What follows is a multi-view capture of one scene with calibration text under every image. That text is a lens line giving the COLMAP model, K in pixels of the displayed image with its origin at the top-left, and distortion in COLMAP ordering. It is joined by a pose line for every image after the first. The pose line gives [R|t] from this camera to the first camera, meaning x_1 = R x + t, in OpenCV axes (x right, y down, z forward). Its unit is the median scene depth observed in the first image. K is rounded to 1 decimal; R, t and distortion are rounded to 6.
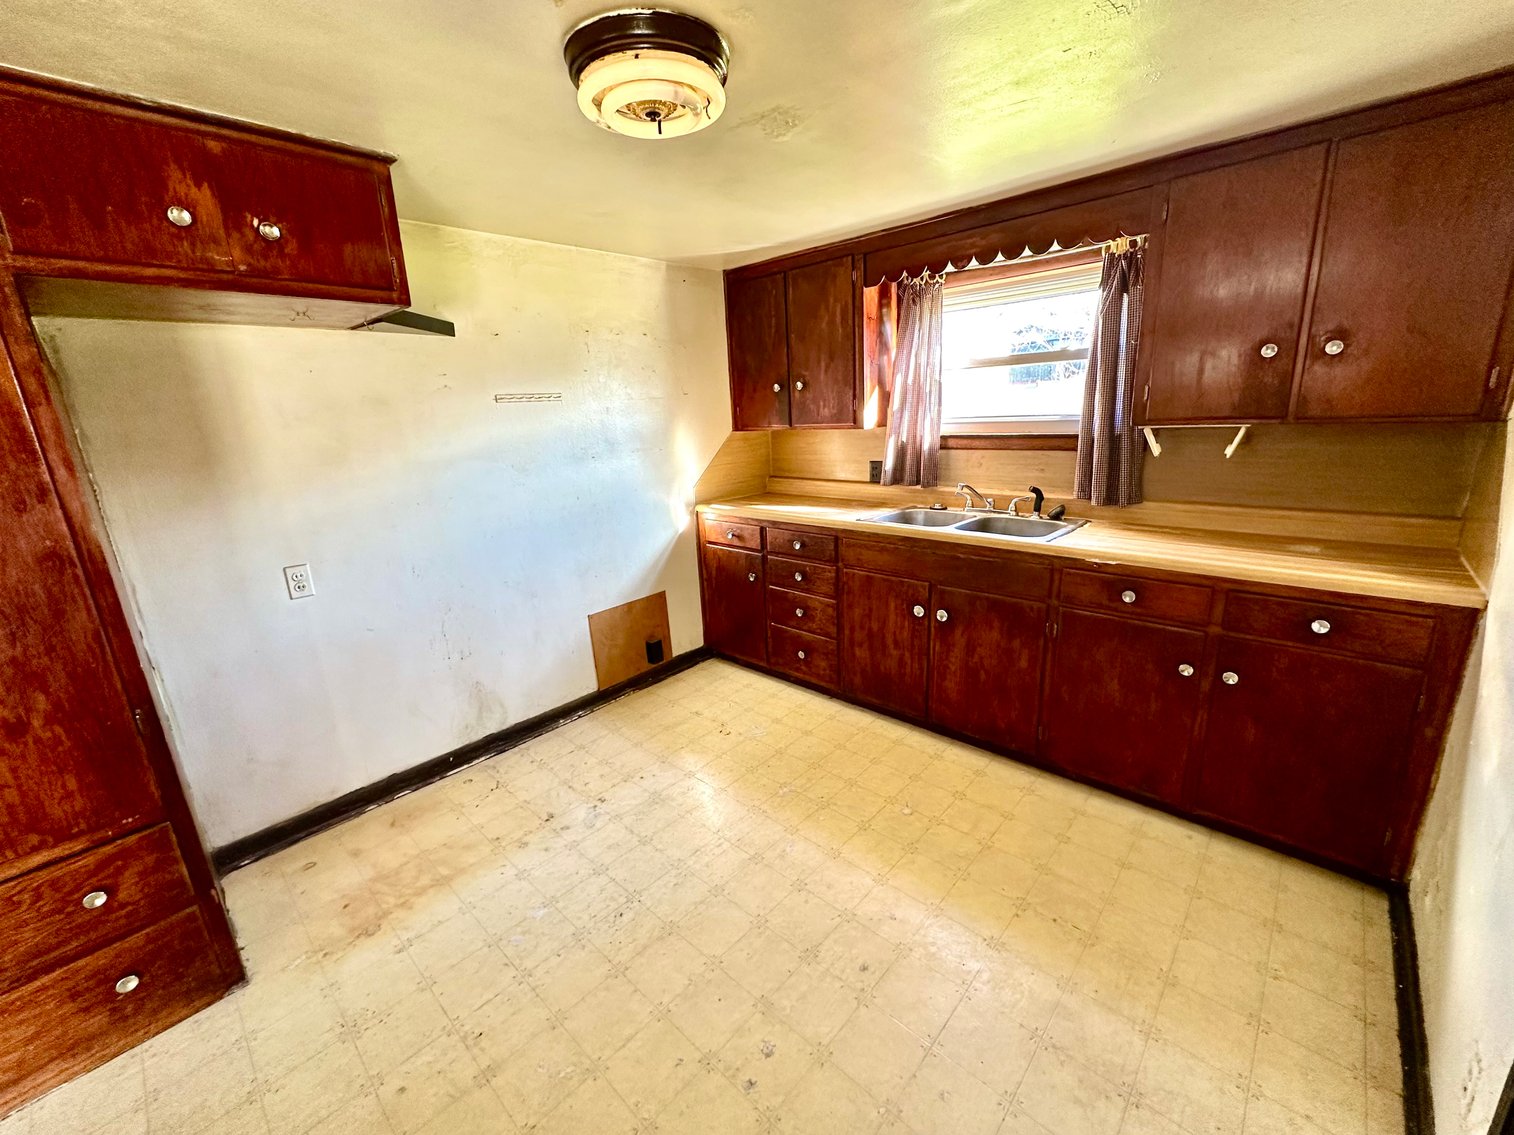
lens RADIAL K [[606.7, 0, 755.7], [0, 606.7, 565.5], [0, 0, 1]] dist [-0.002329, -0.000258]
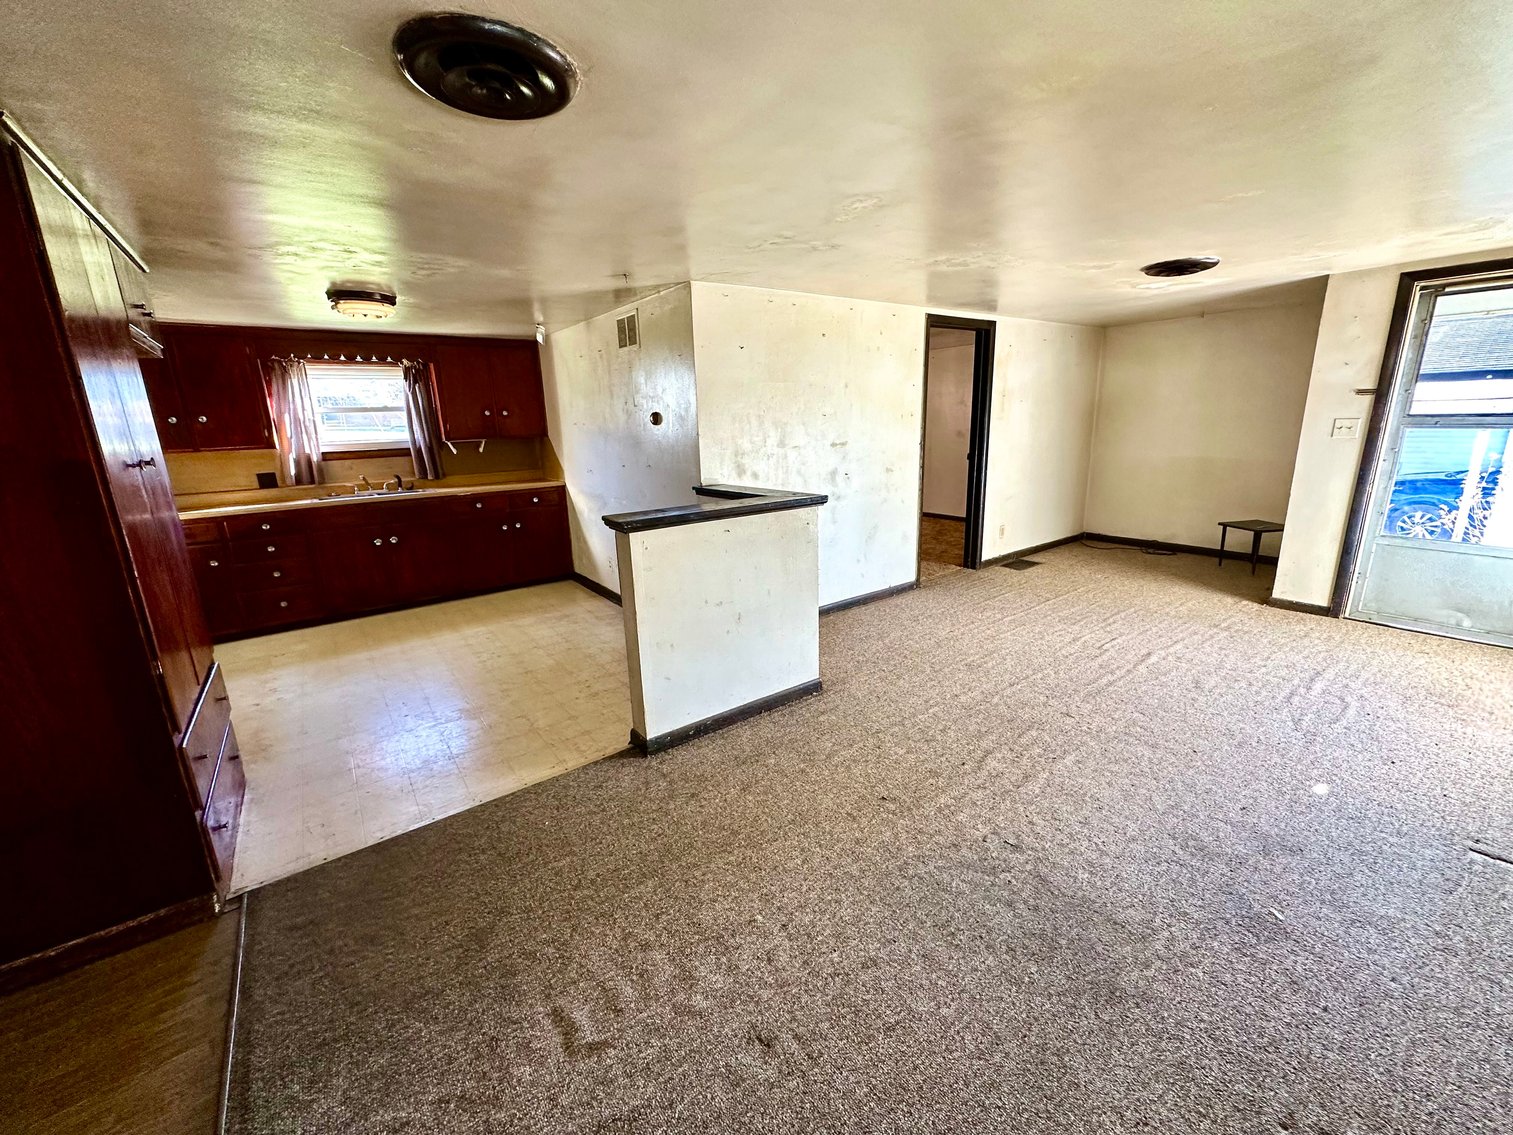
lens RADIAL K [[599.6, 0, 753.9], [0, 599.6, 568.8], [0, 0, 1]] dist [-0.001154, 0.000089]
pose [[0.181036, -0.196692, 0.963607, -1.368155], [0.272717, 0.951413, 0.142967, 0.213782], [-0.944908, 0.236910, 0.225881, -0.496370]]
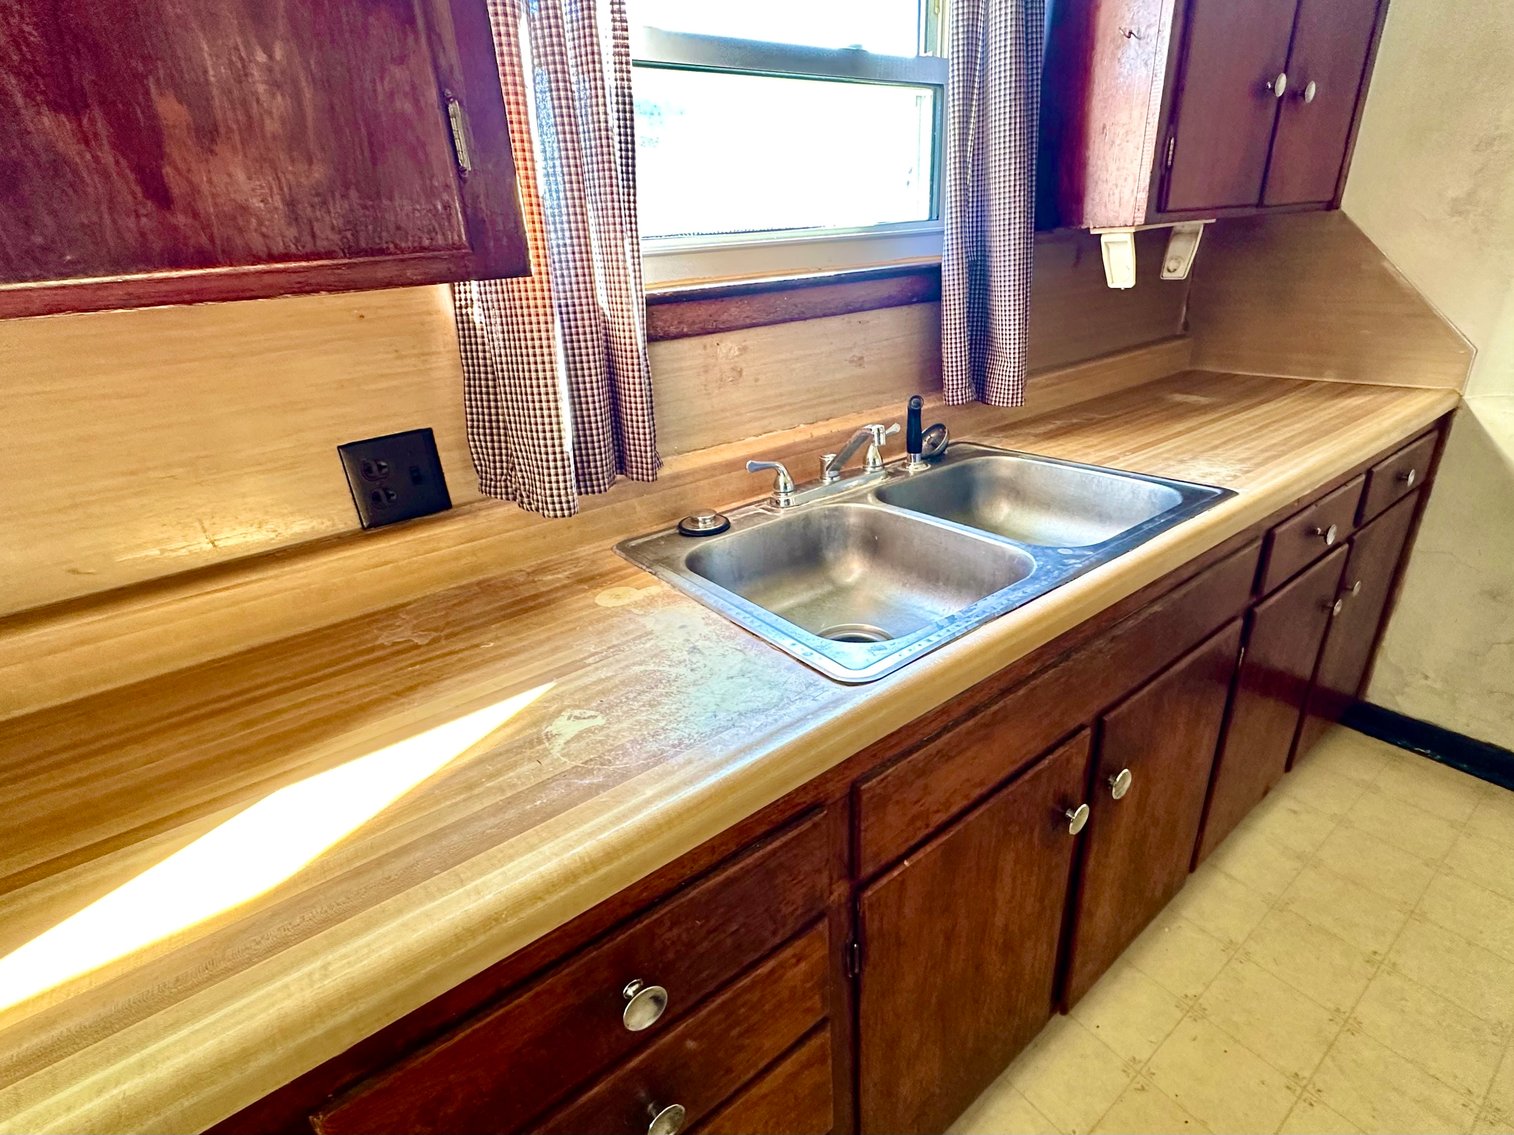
lens RADIAL K [[735.0, 0, 760.7], [0, 735.0, 562.3], [0, 0, 1]] dist [-0.000873, -0.000165]
pose [[0.173208, -0.364635, 0.914899, -0.076524], [0.296409, 0.905171, 0.304642, -0.233617], [-0.939223, 0.218418, 0.264864, 1.079951]]
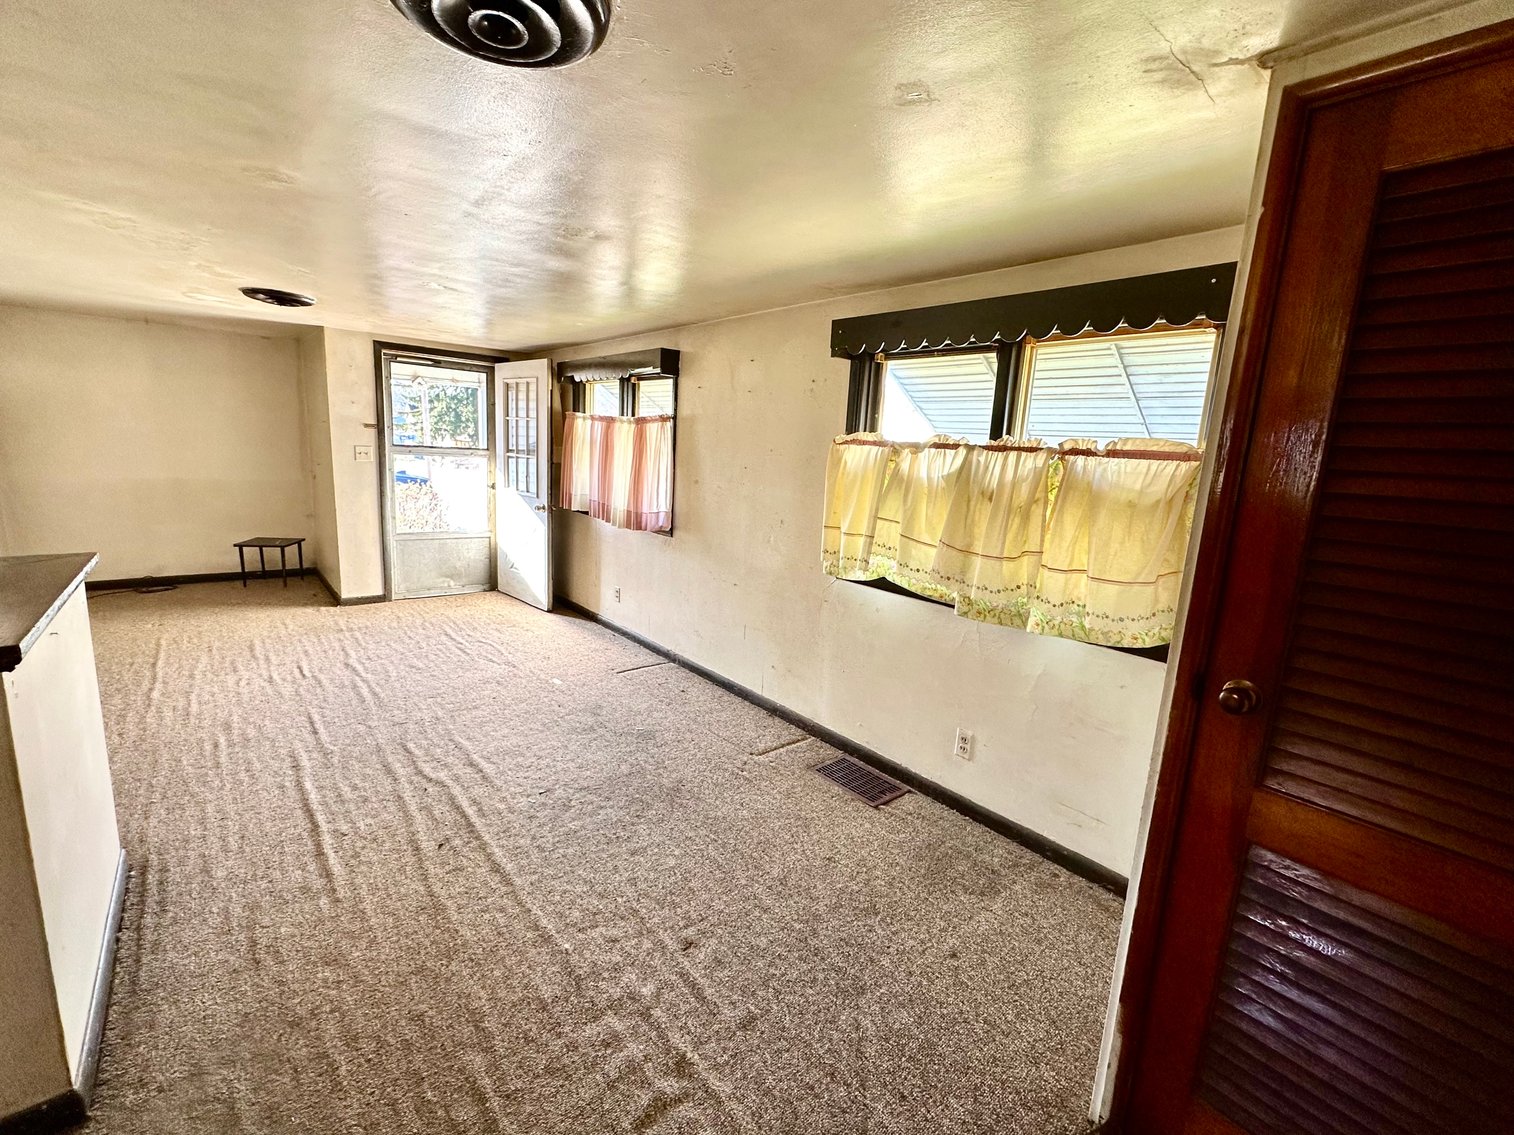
lens RADIAL K [[650.4, 0, 761.6], [0, 650.4, 566.4], [0, 0, 1]] dist [-0.001553, 0.000046]
pose [[-0.993078, -0.021440, 0.115479, -1.064497], [0.029287, 0.906941, 0.420239, -0.015469], [-0.113743, 0.420712, -0.900036, 0.248376]]
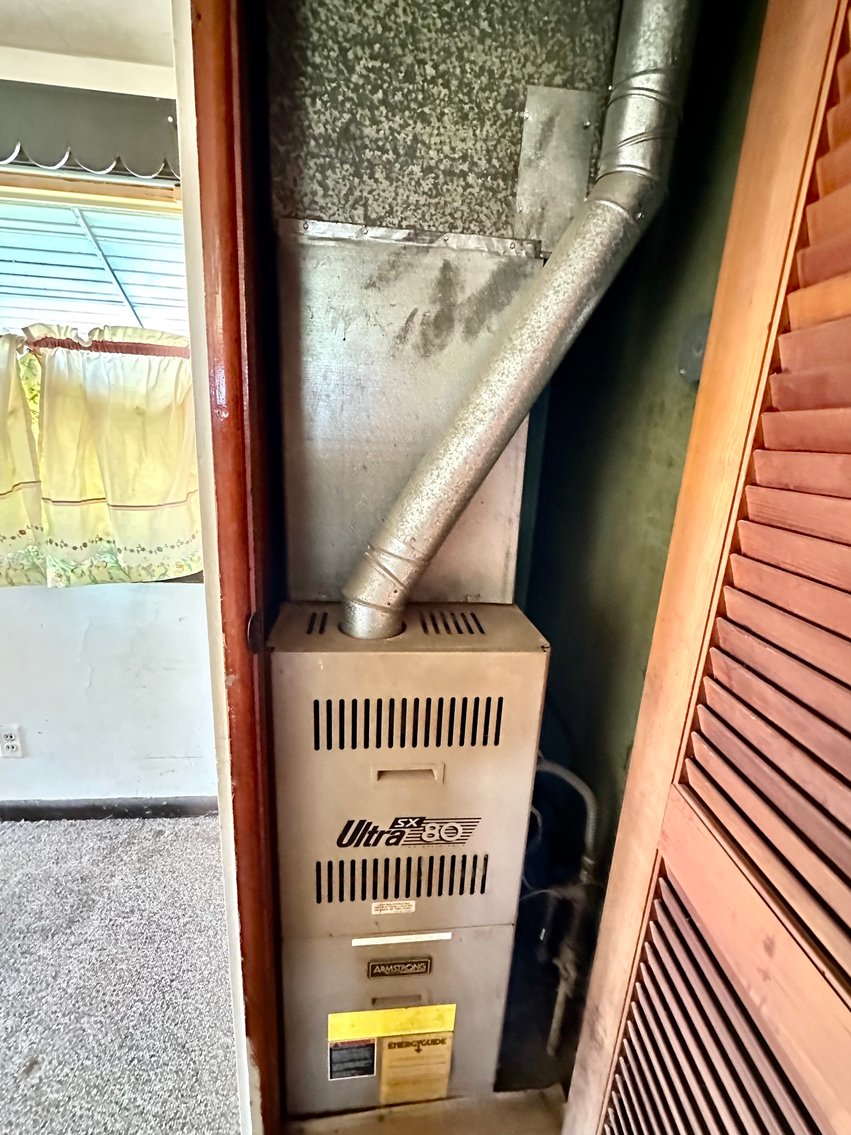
lens RADIAL K [[487.6, 0, 425.5], [0, 487.6, 567.5], [0, 0, 1]] dist [-0.001553, 0.000046]
pose [[-0.653885, 0.207331, -0.727632, -1.223226], [-0.212282, 0.872815, 0.439467, 0.128010], [0.726203, 0.441824, -0.526708, -0.018561]]
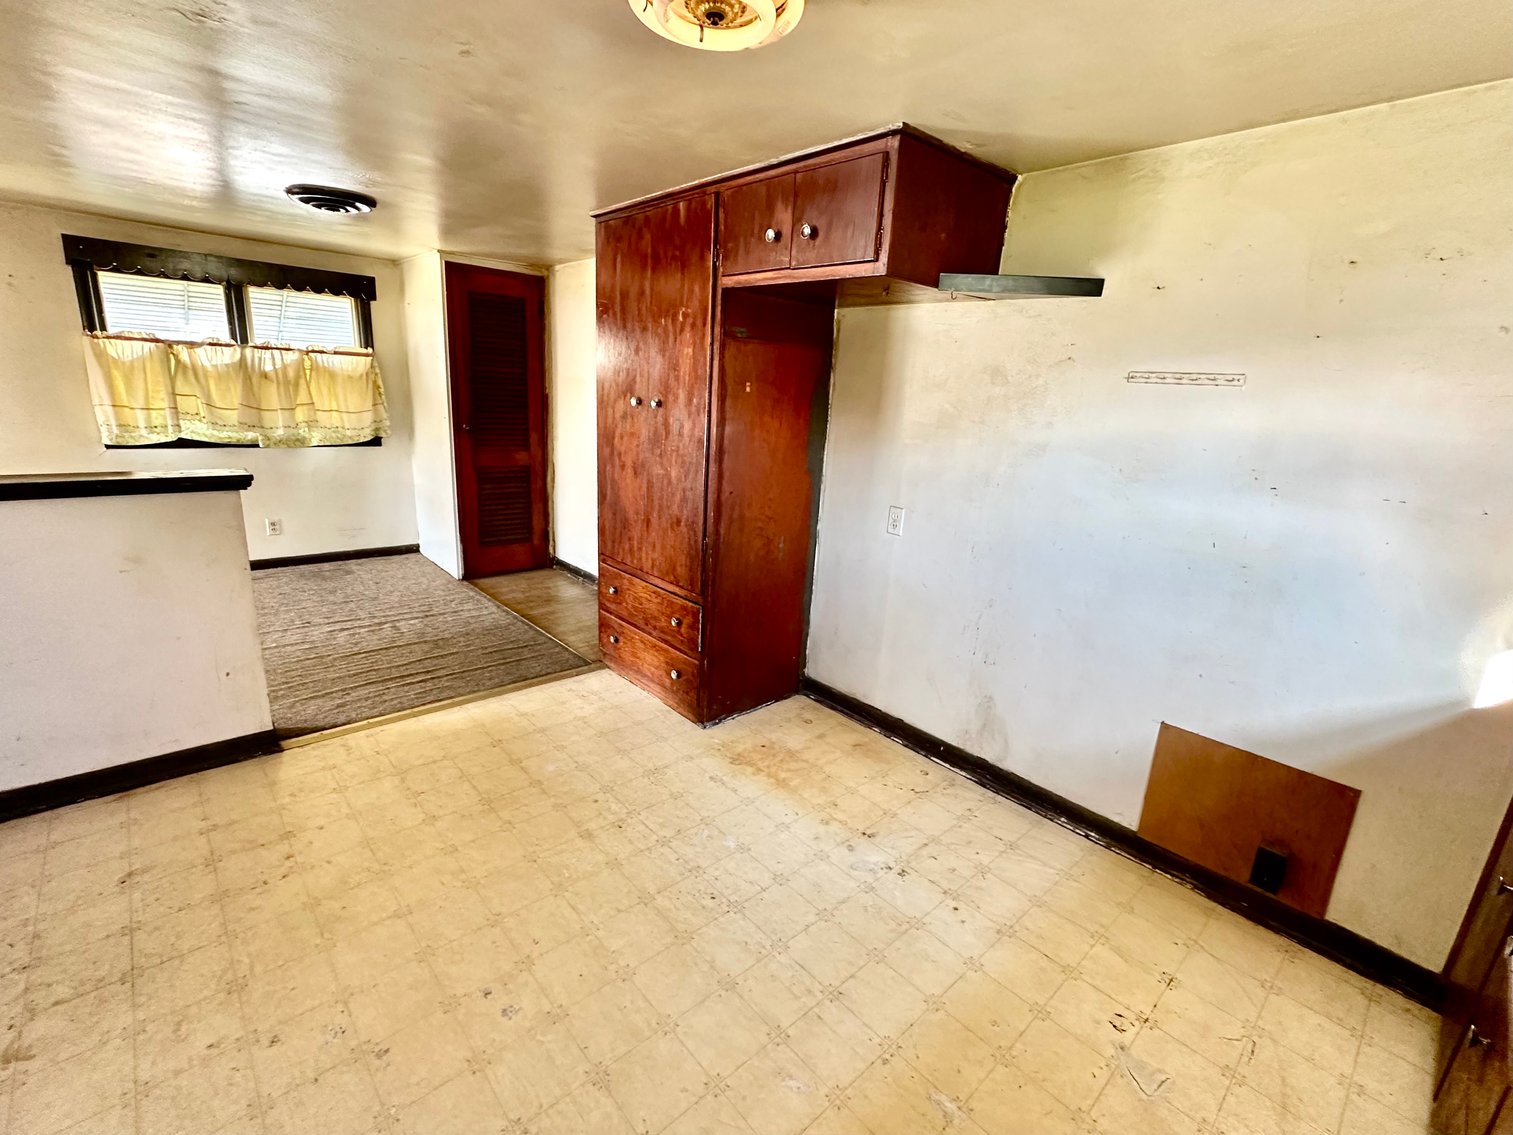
lens RADIAL K [[672.8, 0, 754.9], [0, 672.8, 564.0], [0, 0, 1]] dist [-0.001881, -0.000295]
pose [[-0.083060, 0.297870, -0.950986, 0.480278], [-0.305848, 0.900609, 0.308804, -0.194102], [0.948450, 0.316507, 0.016299, 0.662189]]
